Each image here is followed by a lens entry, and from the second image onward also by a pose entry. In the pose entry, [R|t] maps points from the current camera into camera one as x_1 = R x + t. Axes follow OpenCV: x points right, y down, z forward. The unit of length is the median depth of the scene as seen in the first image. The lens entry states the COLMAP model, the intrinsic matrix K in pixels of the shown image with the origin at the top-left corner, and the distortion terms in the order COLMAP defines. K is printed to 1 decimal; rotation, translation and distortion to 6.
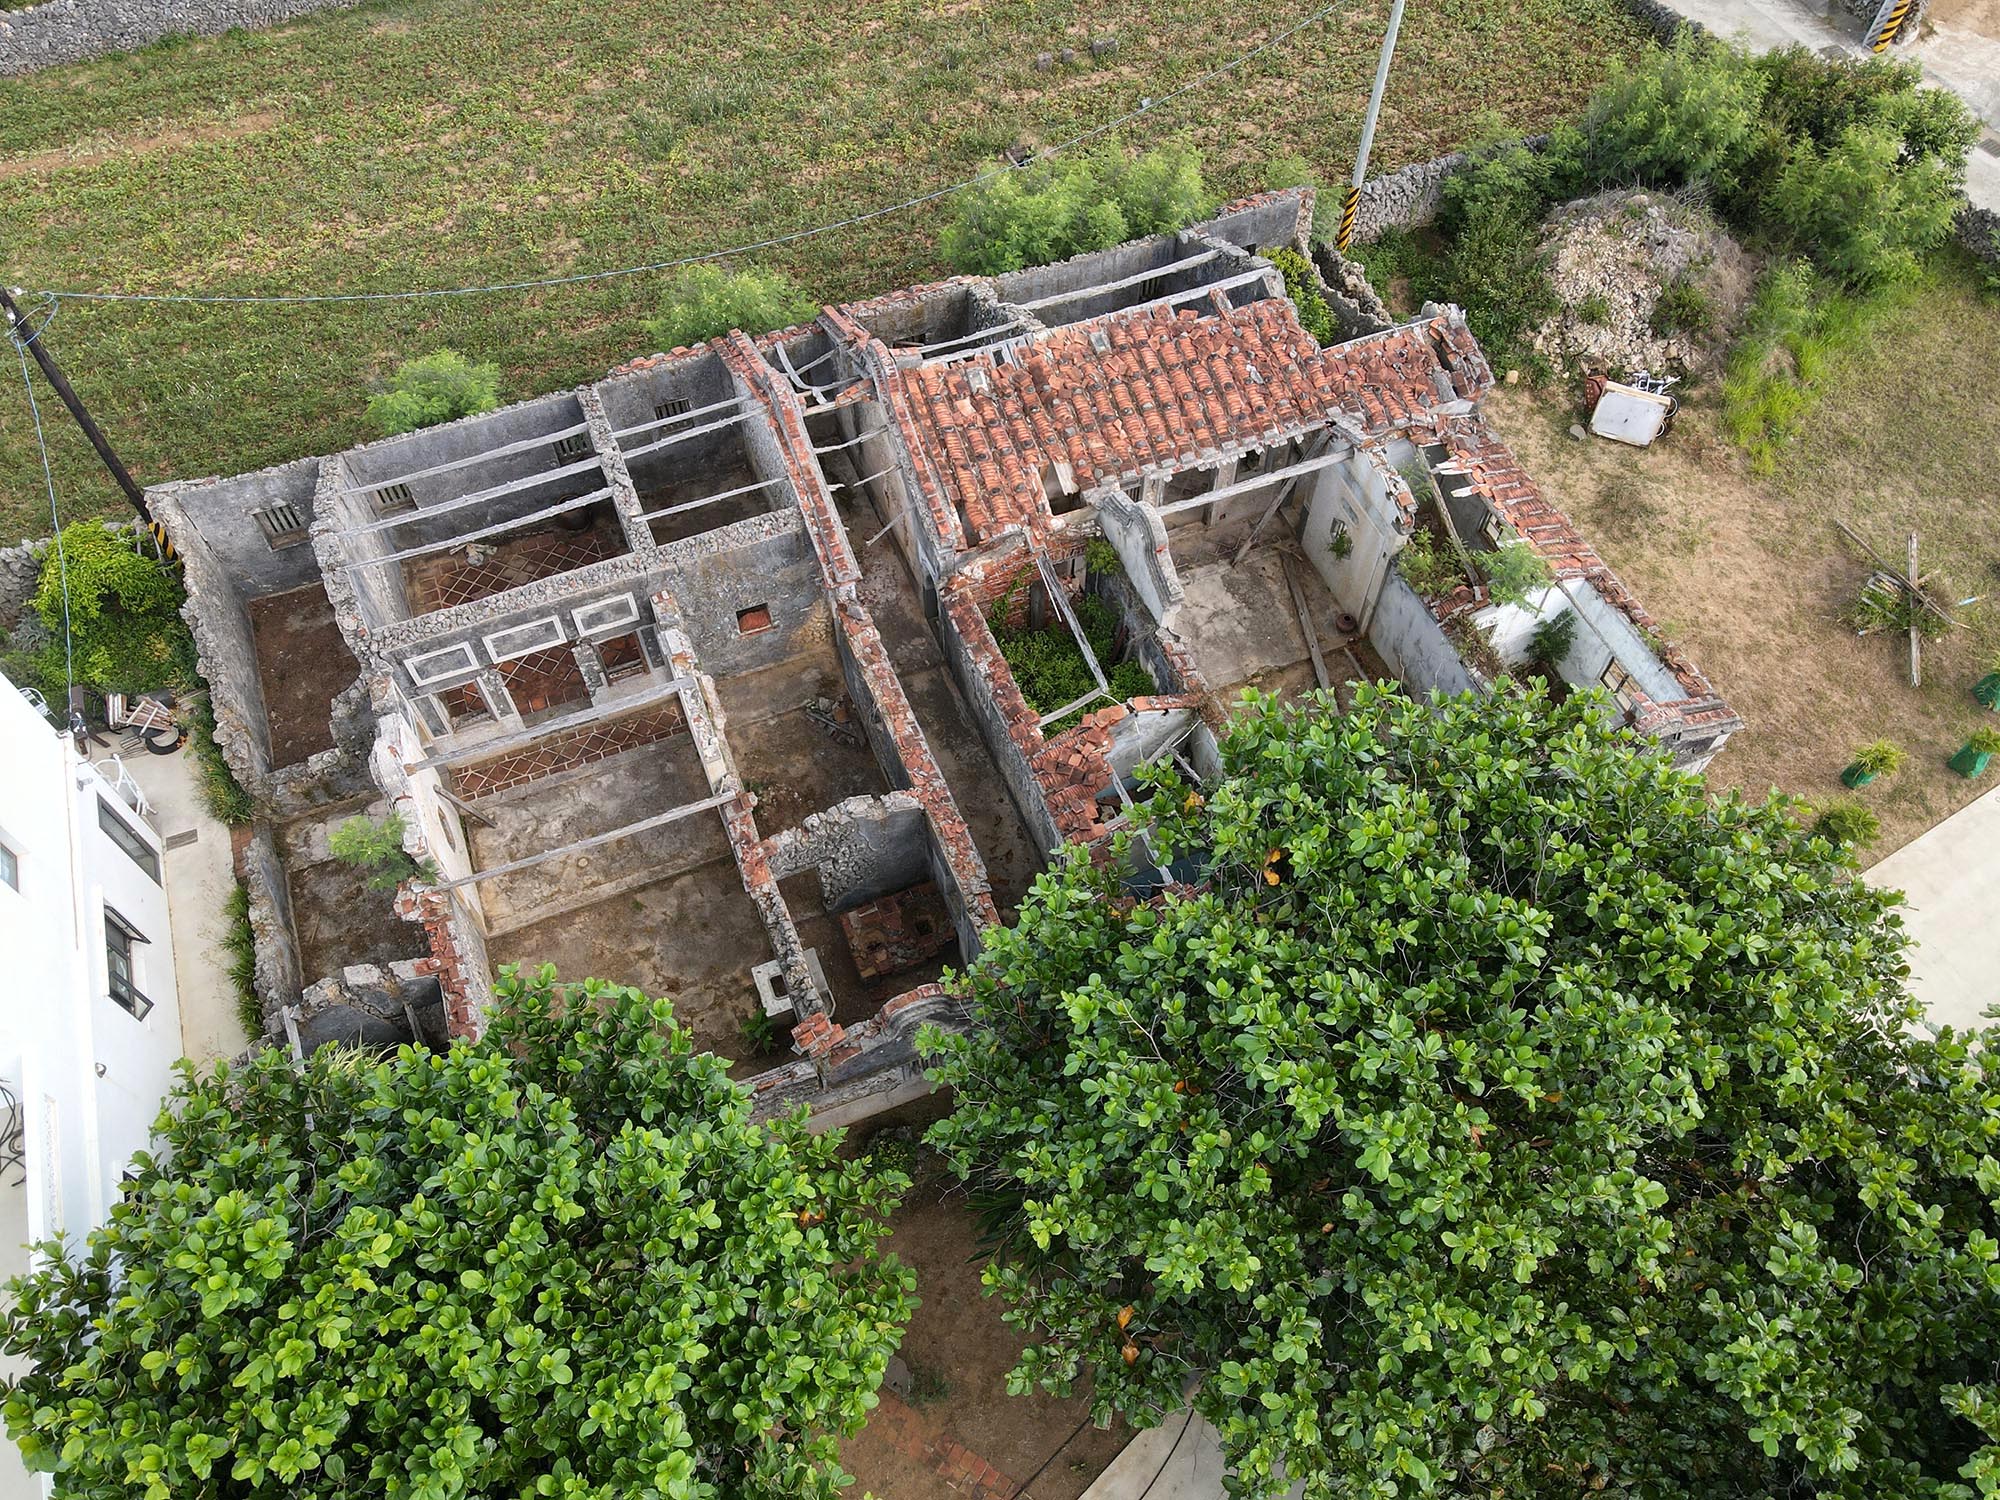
lens RADIAL K [[1460.0, 0, 993.7], [0, 1460.0, 737.8], [0, 0, 1]] dist [0.014701, 0.007741]
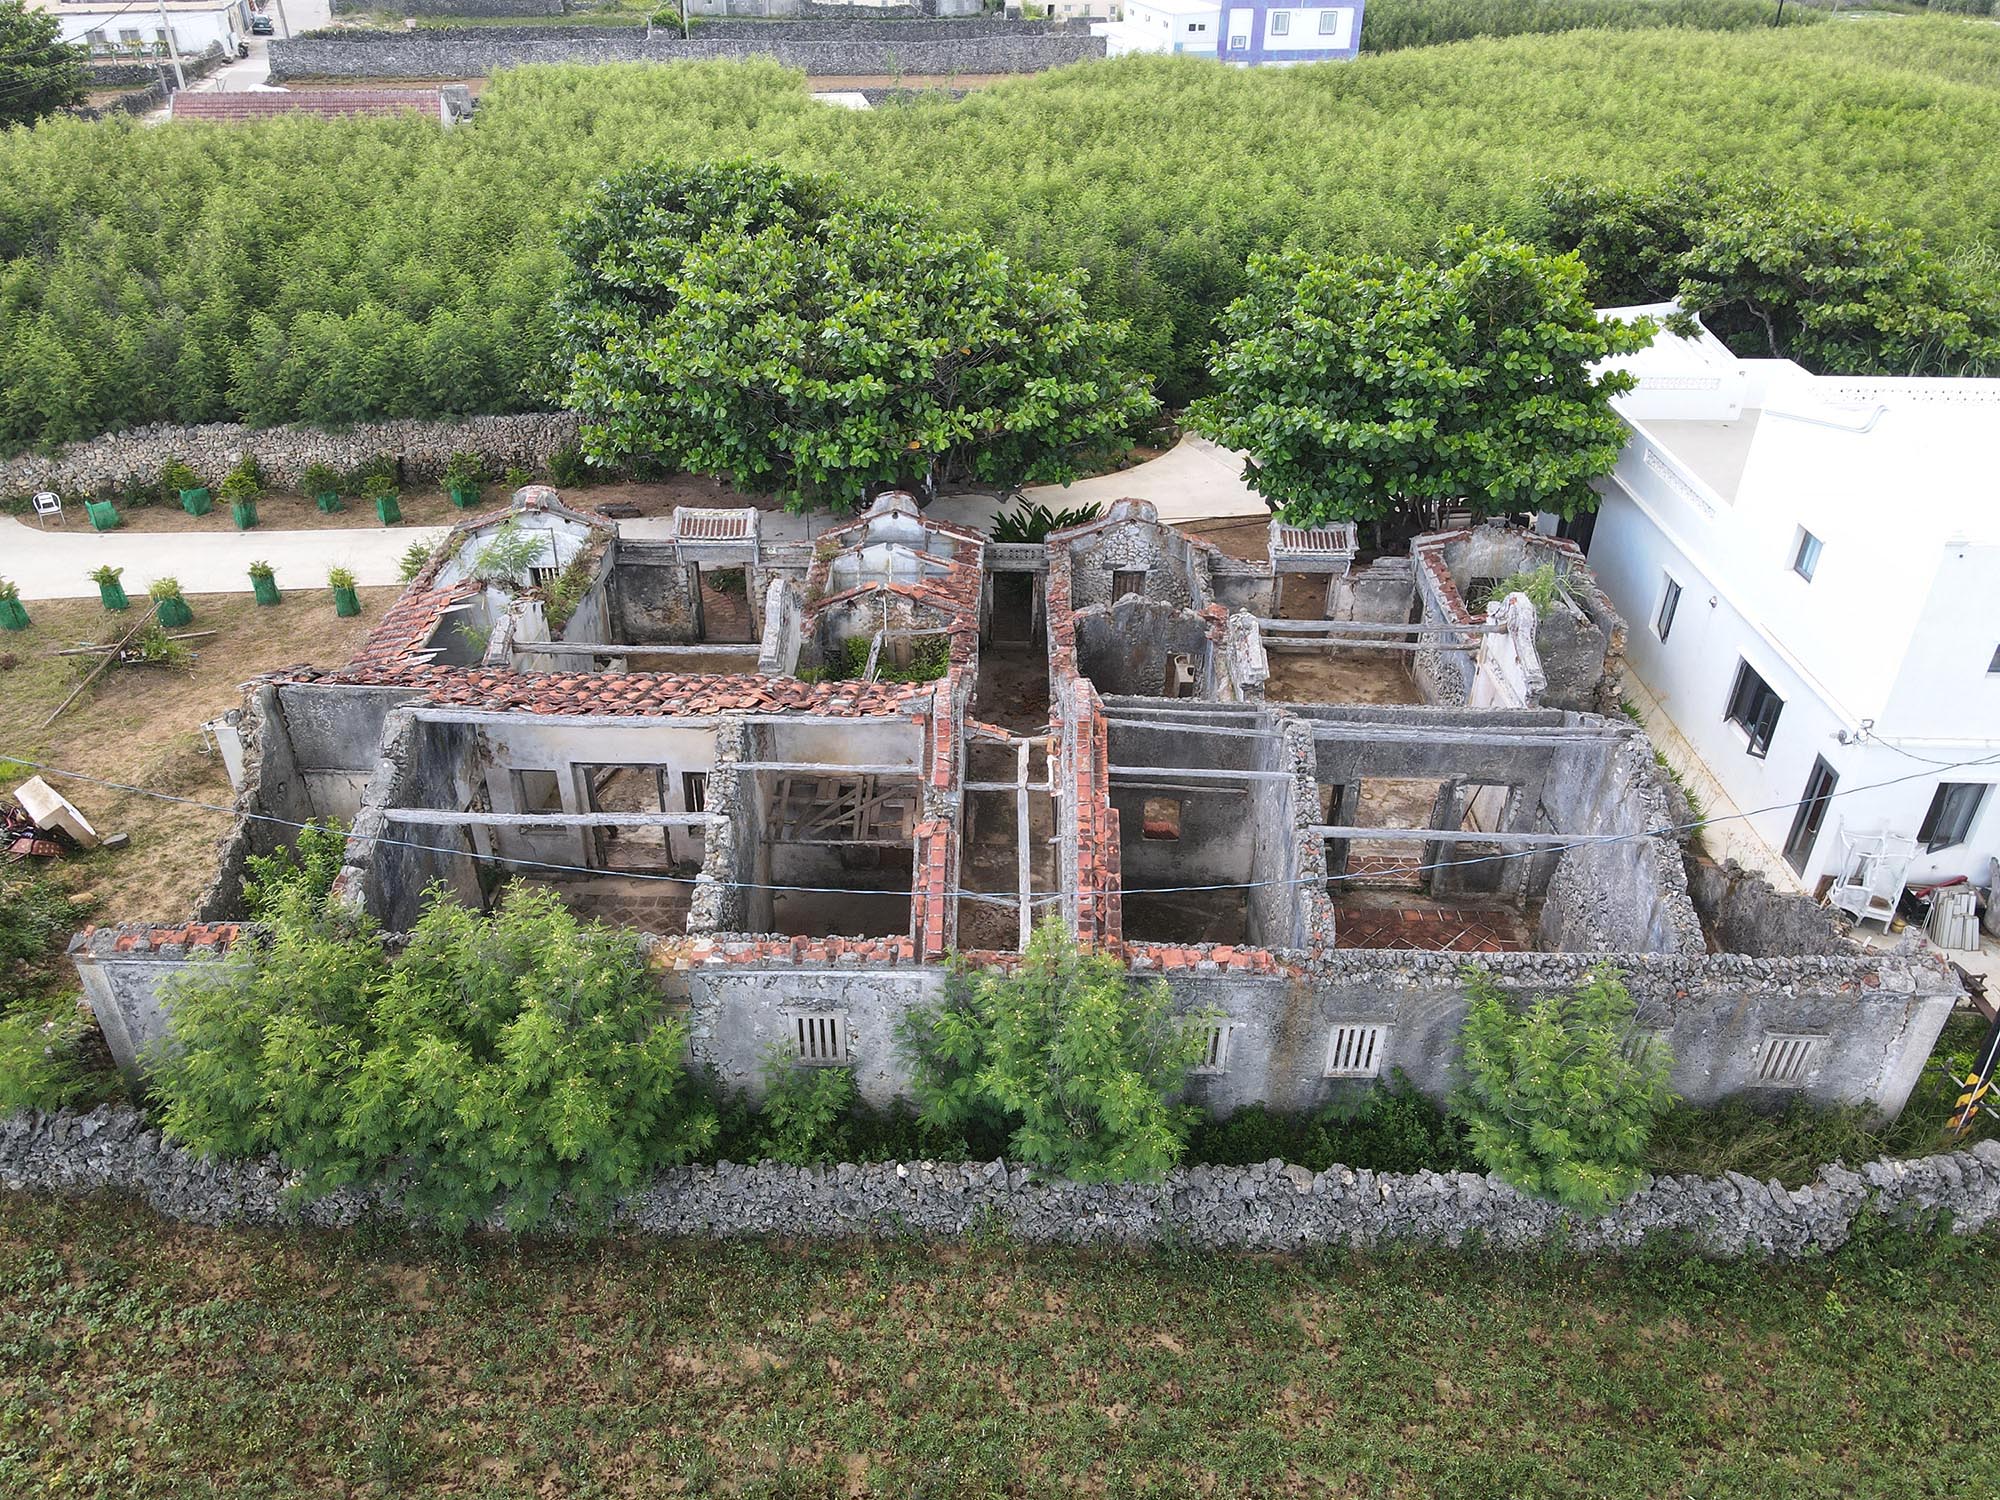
lens RADIAL K [[1460.0, 0, 997.5], [0, 1460.0, 737.9], [0, 0, 1]] dist [0.014701, 0.007741]
pose [[-0.922693, -0.209587, 0.323589, -0.357204], [0.313093, 0.082409, 0.946140, -0.980466], [-0.224965, 0.974311, -0.010418, 0.998107]]
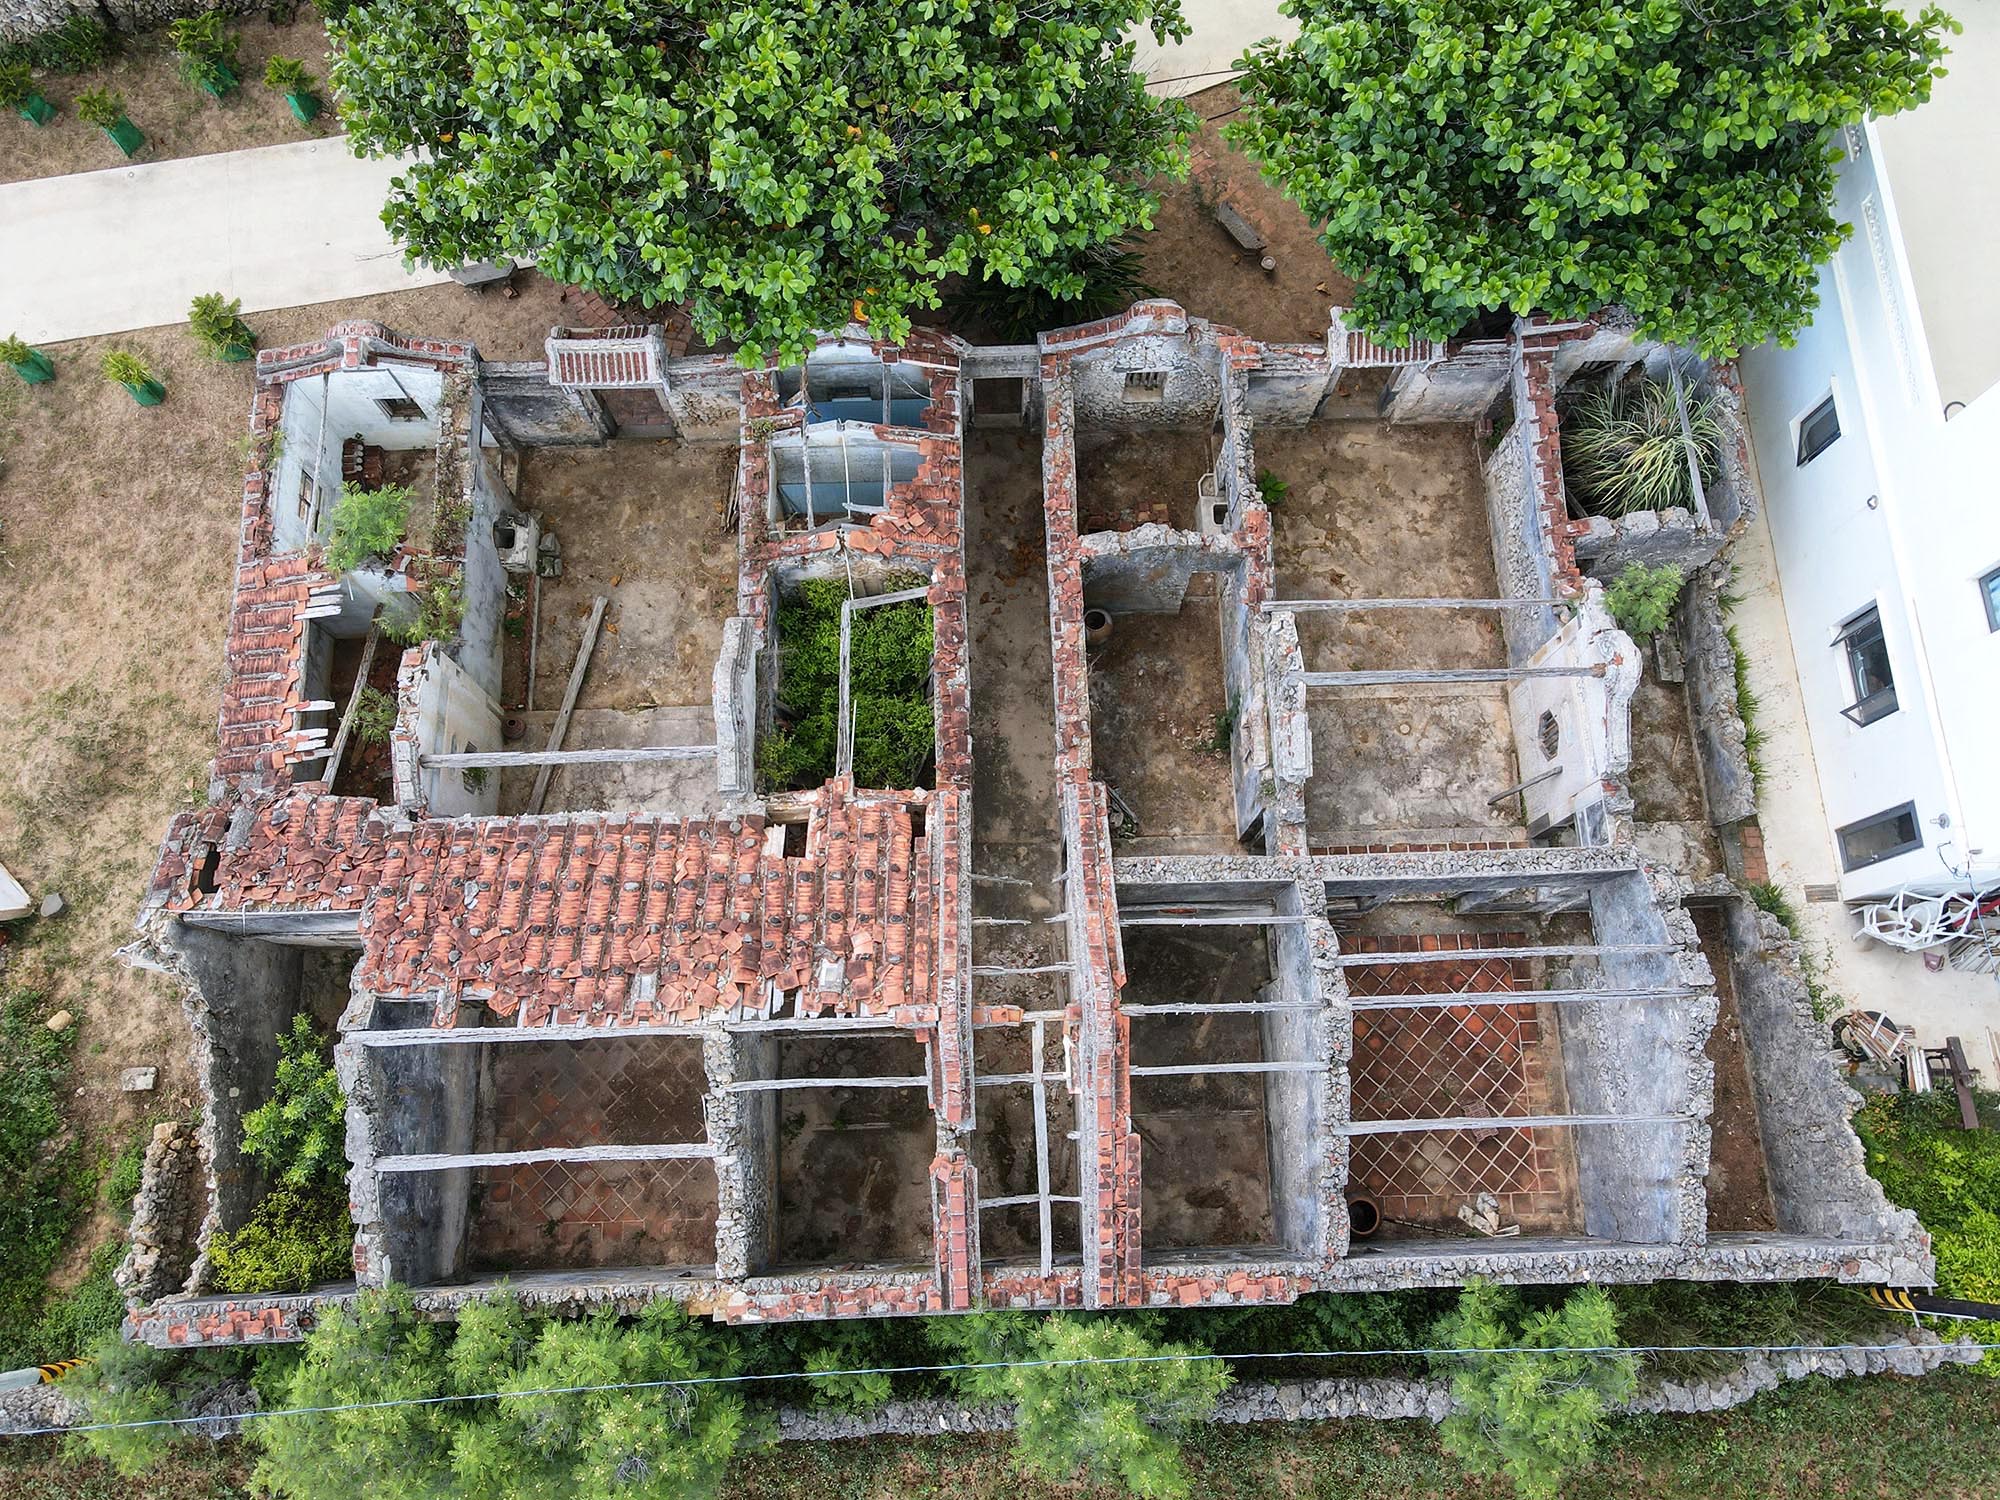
lens RADIAL K [[1460.0, 0, 998.2], [0, 1460.0, 737.4], [0, 0, 1]] dist [0.014701, 0.007741]
pose [[-0.939592, -0.330021, 0.090841, -0.115606], [0.282179, -0.596578, 0.751312, -0.694595], [-0.193755, 0.731560, 0.653665, 0.413590]]
